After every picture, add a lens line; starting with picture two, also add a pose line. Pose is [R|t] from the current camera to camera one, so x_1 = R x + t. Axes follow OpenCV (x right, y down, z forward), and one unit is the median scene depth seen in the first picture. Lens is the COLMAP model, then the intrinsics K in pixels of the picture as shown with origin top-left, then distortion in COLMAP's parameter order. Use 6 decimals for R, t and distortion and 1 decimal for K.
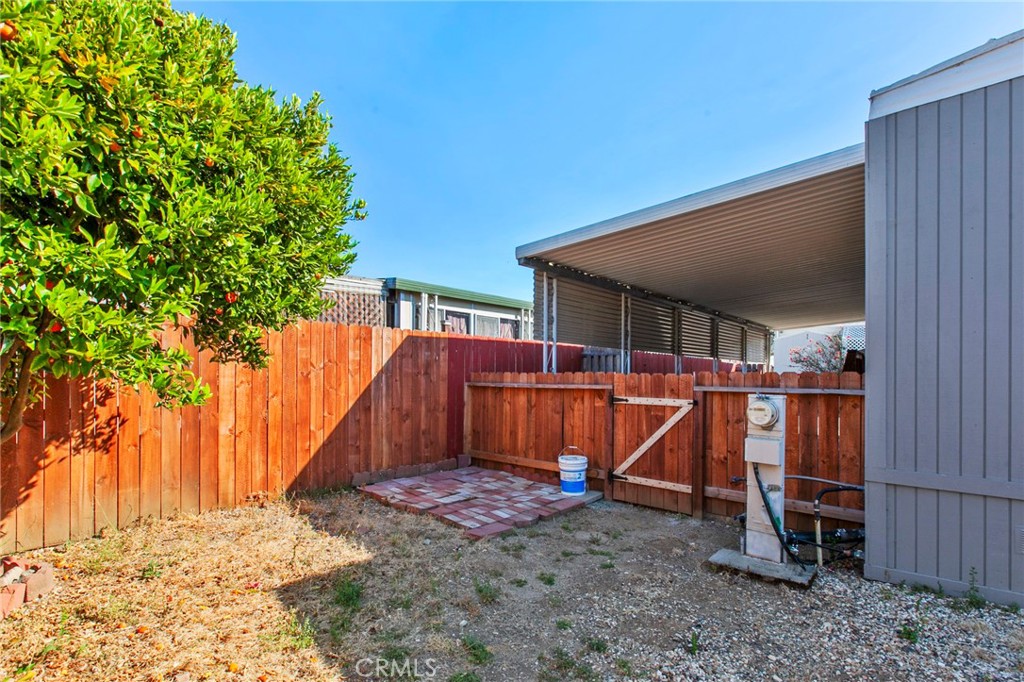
lens RADIAL K [[474.0, 0, 491.1], [0, 474.0, 383.4], [0, 0, 1]] dist [0.002313, -0.001638]
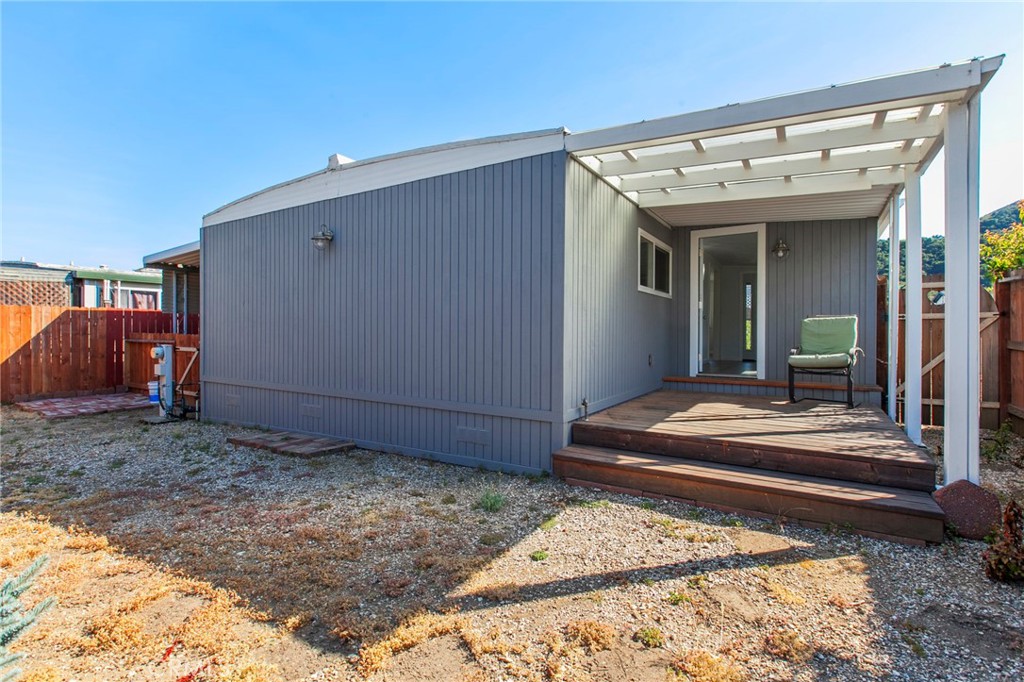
lens RADIAL K [[474.0, 0, 502.8], [0, 474.0, 339.1], [0, 0, 1]] dist [0.002313, -0.001638]
pose [[0.982122, -0.008368, 0.188062, 0.958306], [0.007682, 0.999961, 0.004373, 0.000457], [-0.188091, -0.002850, 0.982147, -0.842880]]
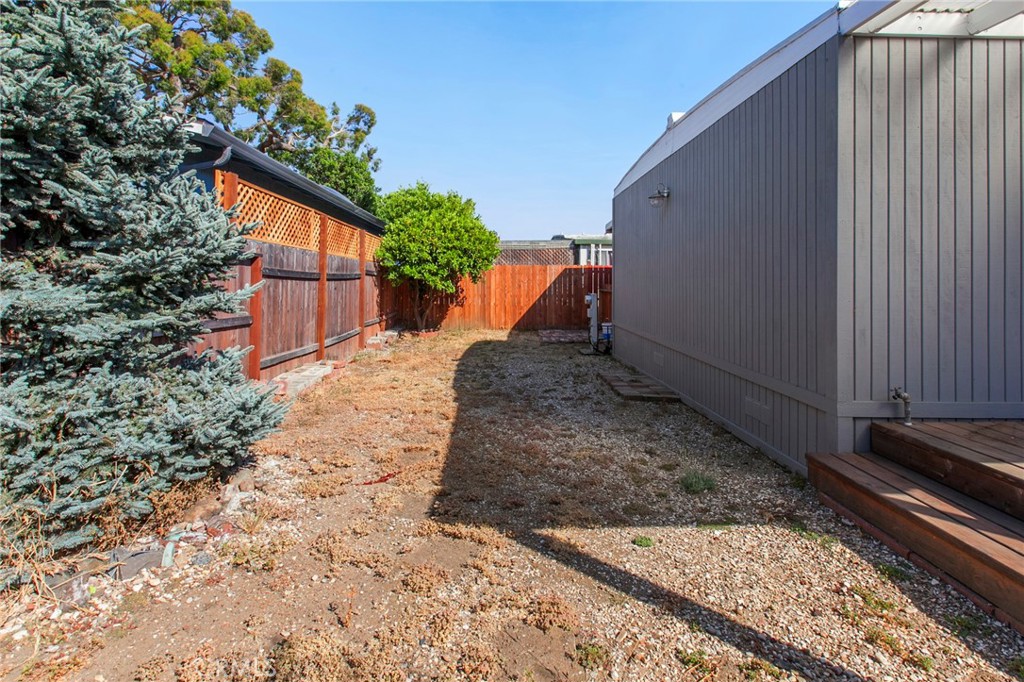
lens RADIAL K [[474.0, 0, 504.2], [0, 474.0, 280.4], [0, 0, 1]] dist [0.002313, -0.001638]
pose [[0.704395, -0.001511, -0.709806, 1.201517], [-0.014003, 0.999774, -0.016024, -0.000822], [0.709670, 0.021227, 0.704215, -0.788594]]
